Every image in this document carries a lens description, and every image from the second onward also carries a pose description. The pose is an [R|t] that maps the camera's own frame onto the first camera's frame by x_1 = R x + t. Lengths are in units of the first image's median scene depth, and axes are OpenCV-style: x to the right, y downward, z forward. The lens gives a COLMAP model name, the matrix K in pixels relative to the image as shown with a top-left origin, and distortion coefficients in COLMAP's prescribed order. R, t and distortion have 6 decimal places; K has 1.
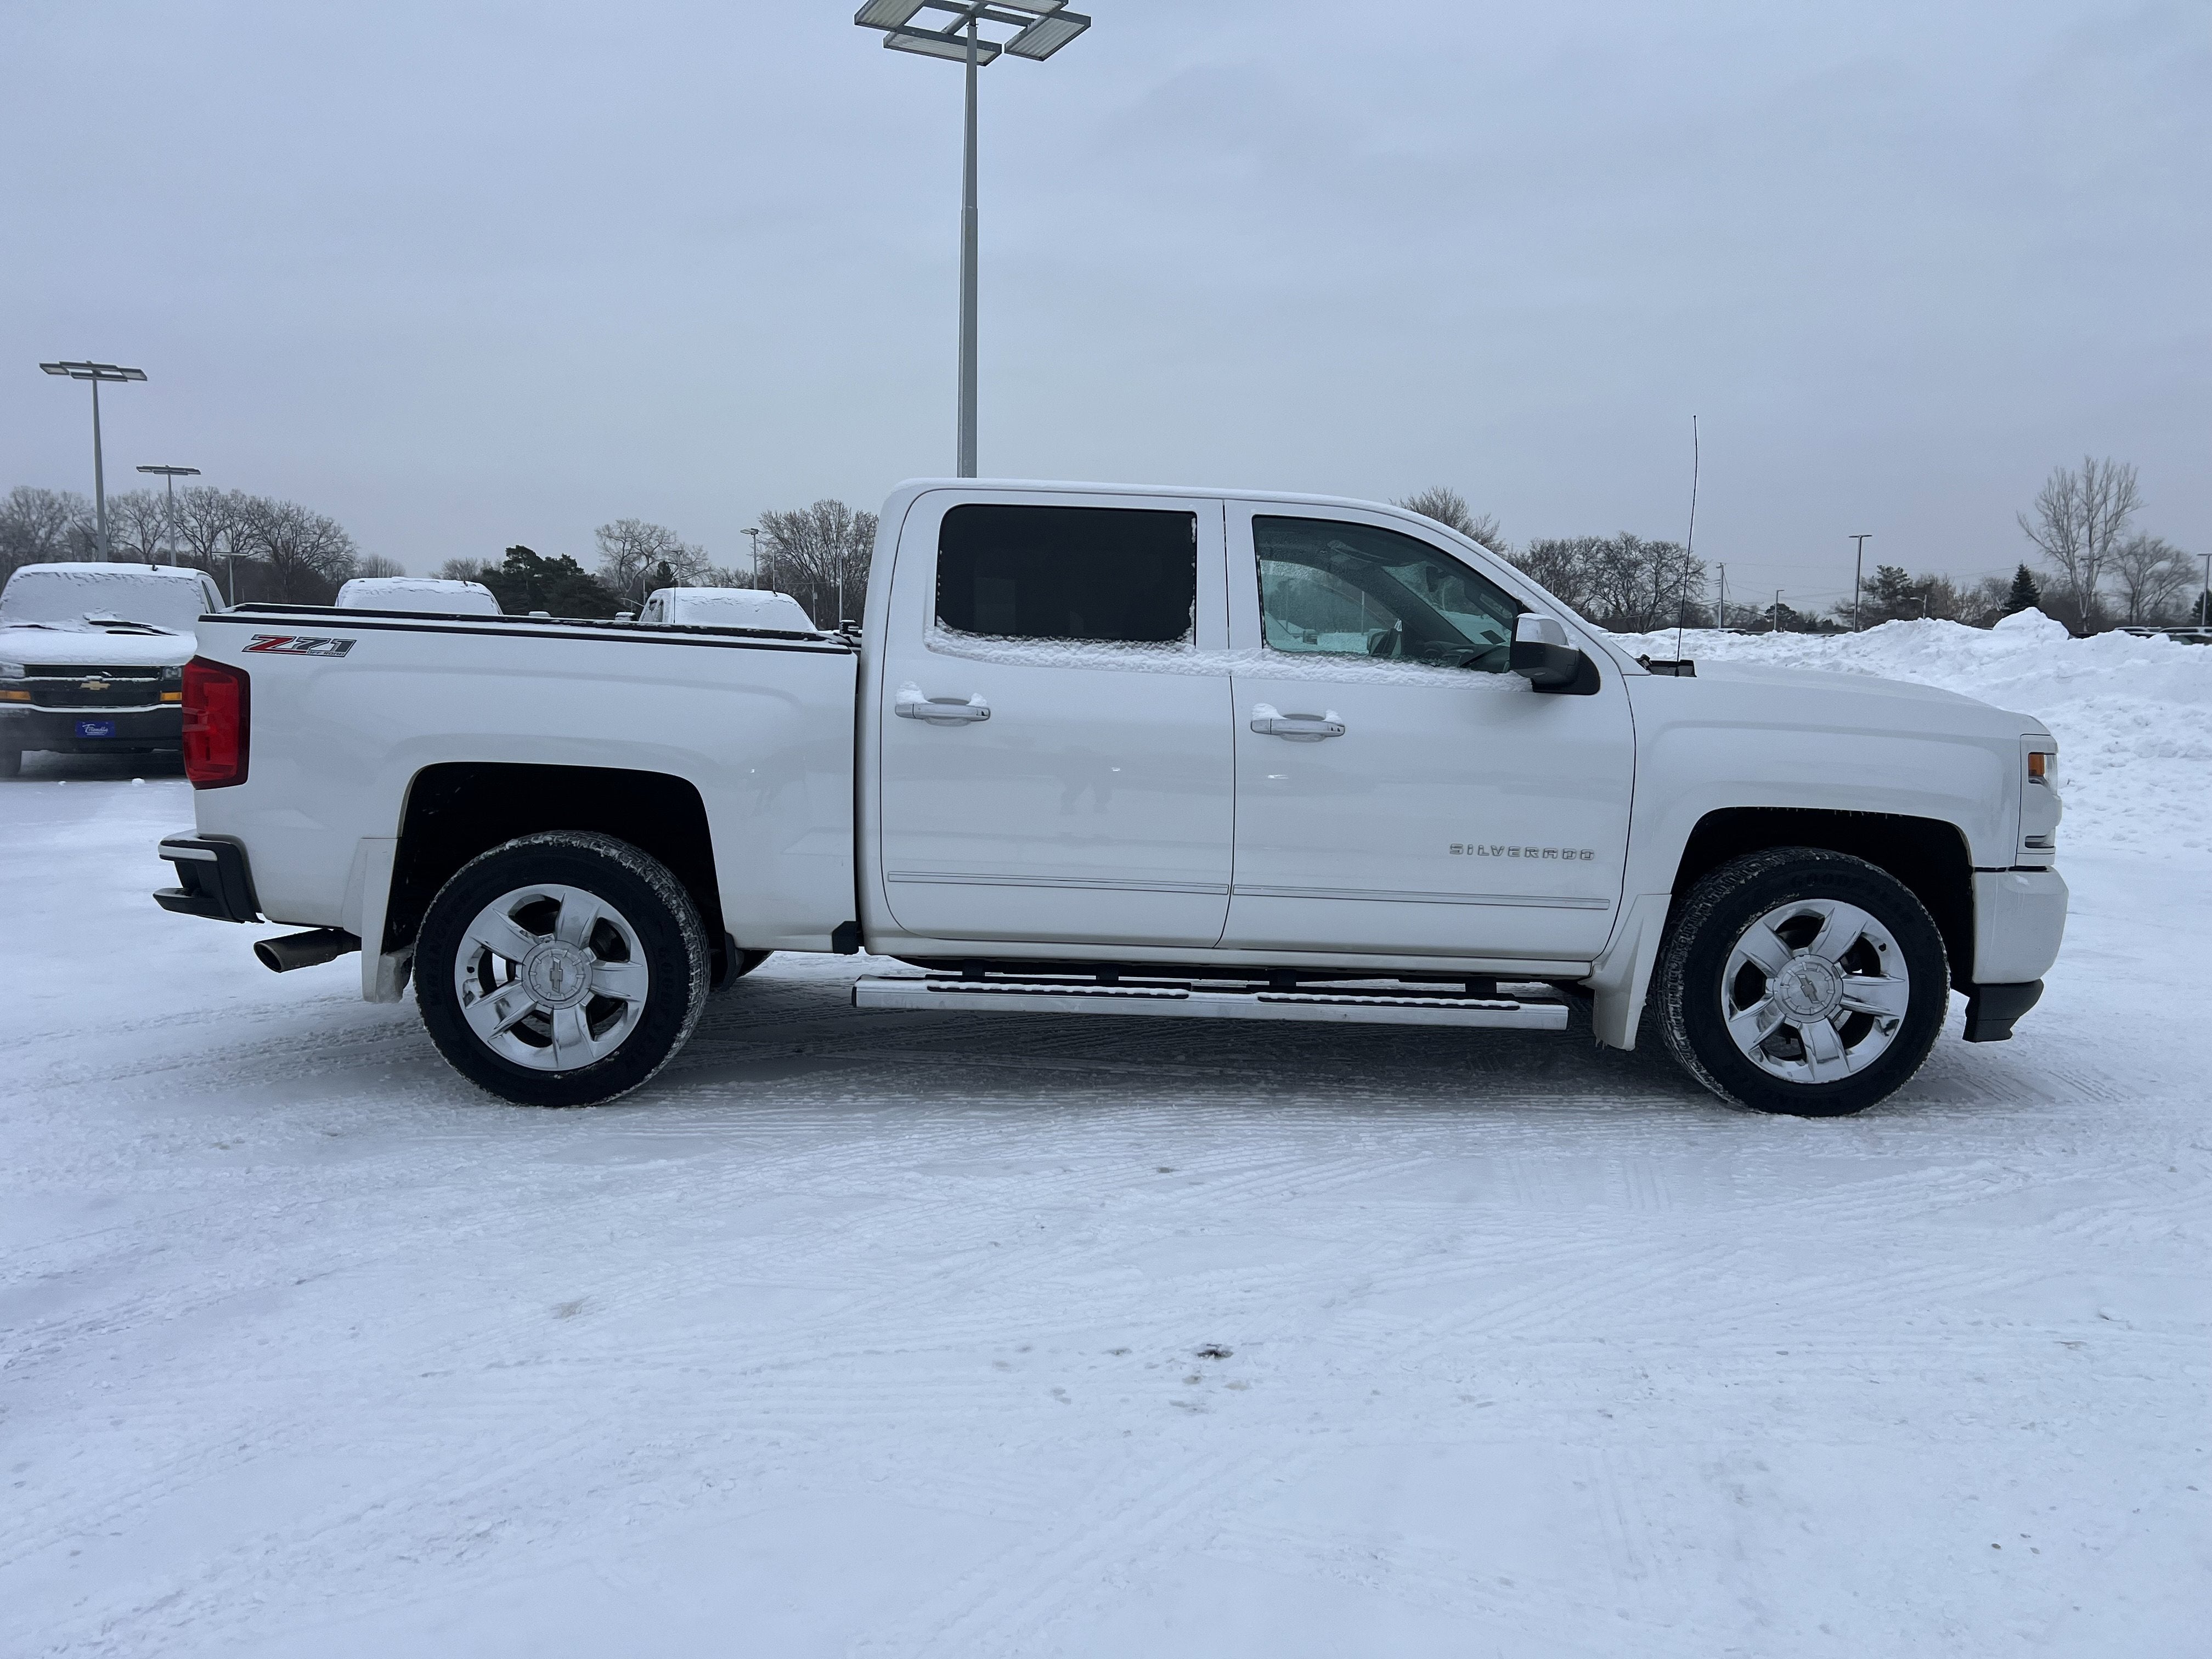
lens RADIAL K [[1668.7, 0, 1118.9], [0, 1668.7, 840.3], [0, 0, 1]] dist [0.063446, -0.074132]
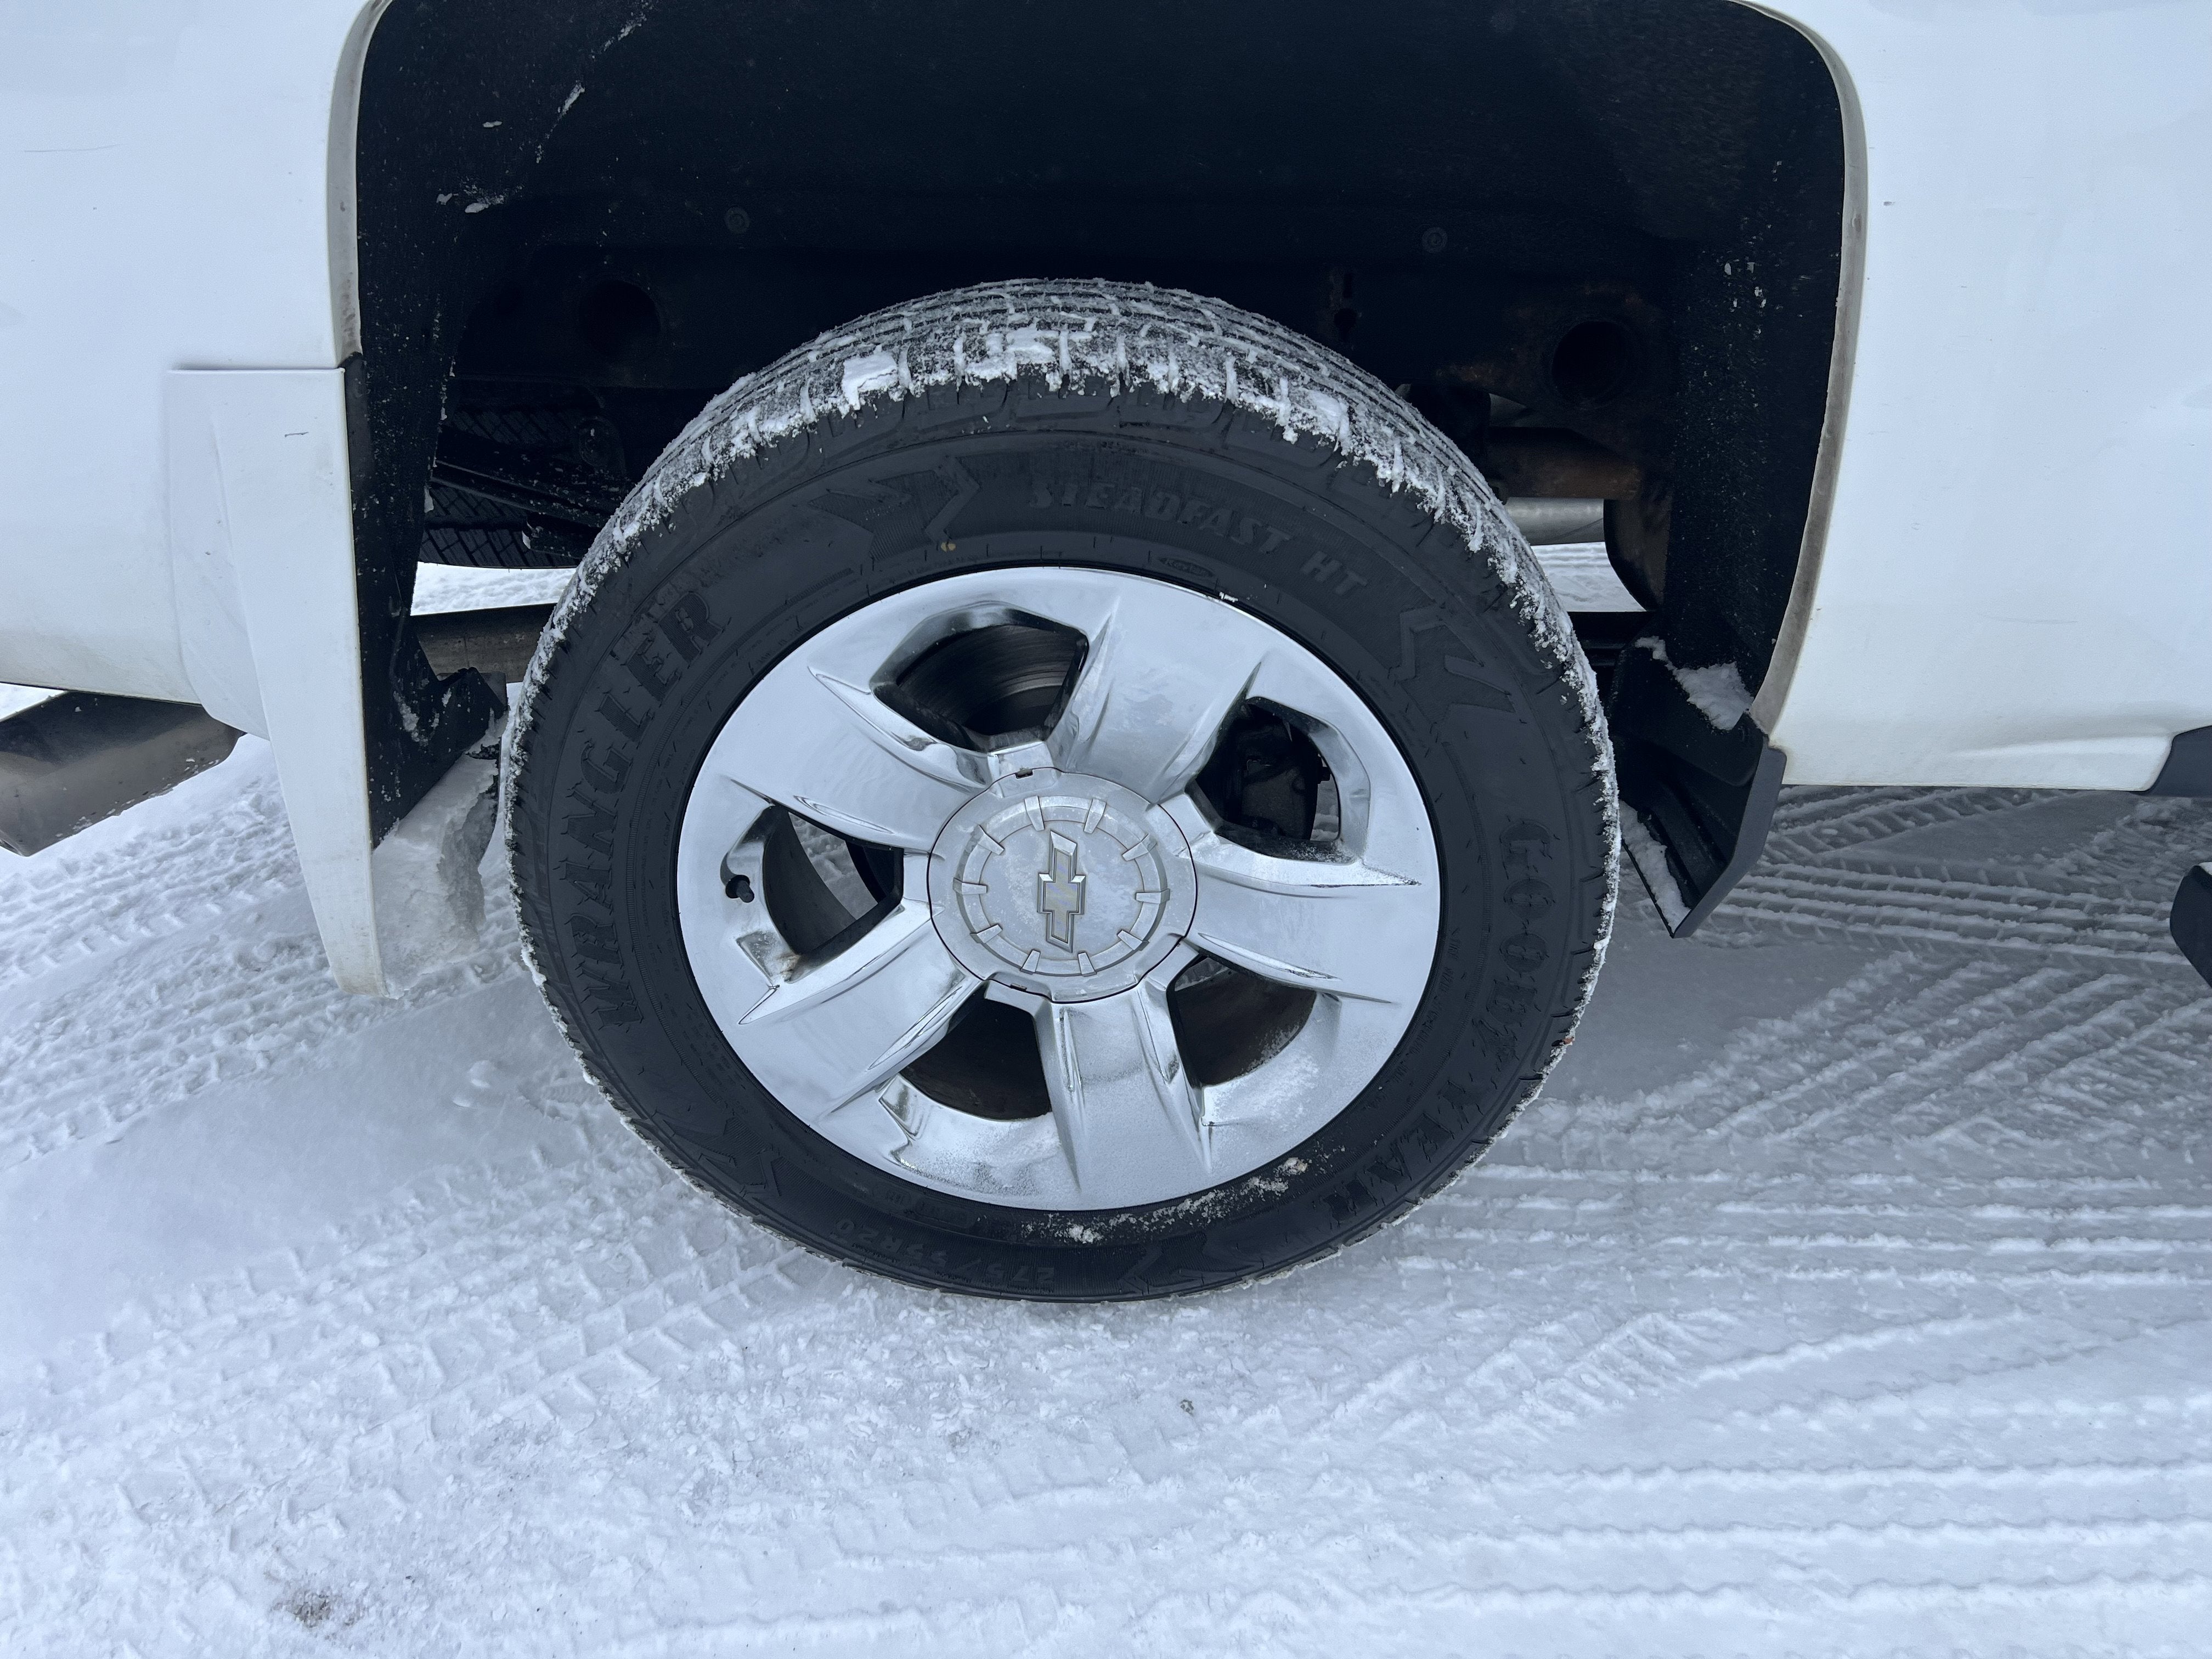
lens RADIAL K [[1668.7, 0, 1118.9], [0, 1668.7, 840.3], [0, 0, 1]] dist [0.063446, -0.074132]
pose [[0.999253, 0.007580, -0.037906, -0.316506], [0.008298, 0.915670, 0.401844, -0.029255], [0.037756, -0.401858, 0.914923, 0.770571]]
